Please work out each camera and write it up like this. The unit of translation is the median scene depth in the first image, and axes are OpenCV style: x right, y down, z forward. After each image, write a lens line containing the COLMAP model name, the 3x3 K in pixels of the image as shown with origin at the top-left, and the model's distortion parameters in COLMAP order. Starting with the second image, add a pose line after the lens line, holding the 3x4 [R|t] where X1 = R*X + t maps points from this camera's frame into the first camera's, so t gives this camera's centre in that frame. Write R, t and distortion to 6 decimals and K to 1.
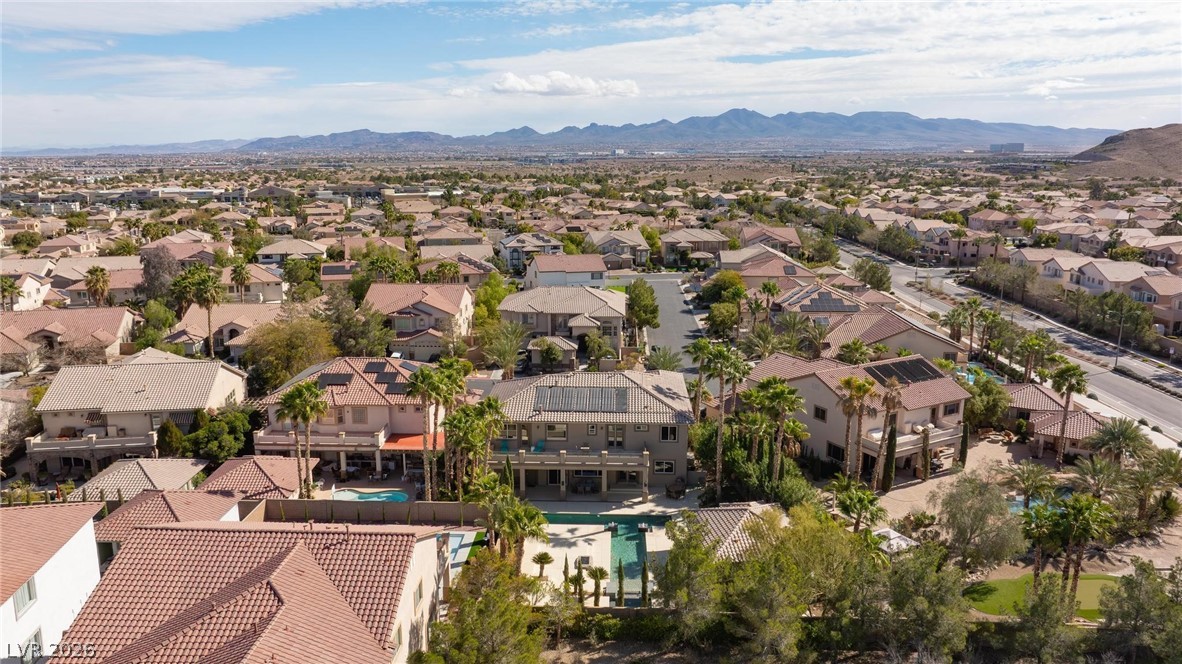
lens RADIAL K [[839.1, 0, 597.6], [0, 839.1, 328.4], [0, 0, 1]] dist [-0.032346, 0.027706]
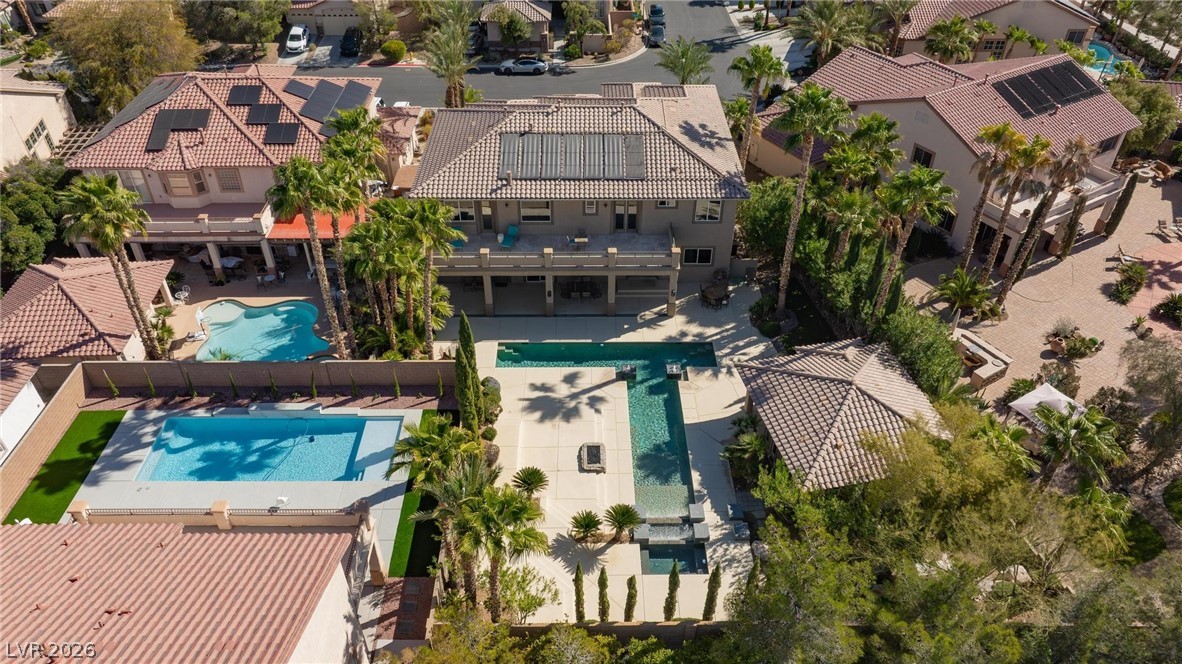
lens RADIAL K [[839.1, 0, 598.7], [0, 839.1, 332.1], [0, 0, 1]] dist [-0.032346, 0.027706]
pose [[0.998905, -0.027321, 0.037991, -0.023686], [0.007728, 0.897036, 0.441890, -0.068151], [-0.046152, -0.441112, 0.896265, 0.325759]]
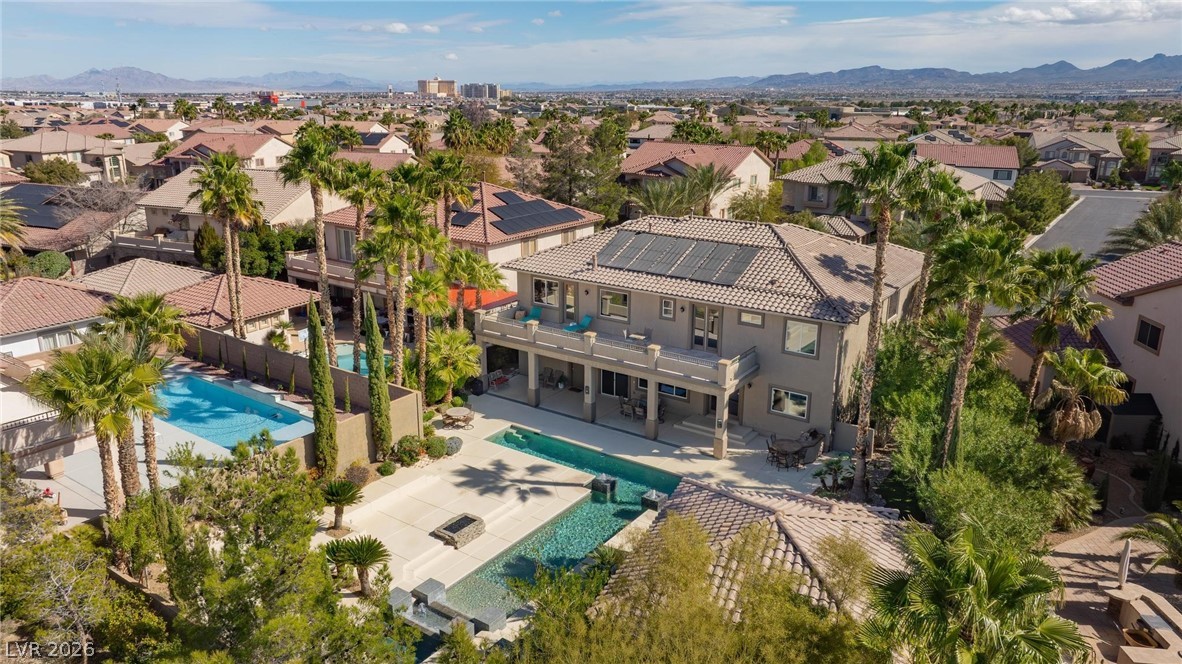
lens RADIAL K [[839.1, 0, 592.6], [0, 839.1, 323.3], [0, 0, 1]] dist [-0.032346, 0.027706]
pose [[0.836530, 0.150903, -0.526732, 0.209778], [-0.116957, 0.988349, 0.097406, 0.071534], [0.535294, -0.019878, 0.844432, 0.442782]]
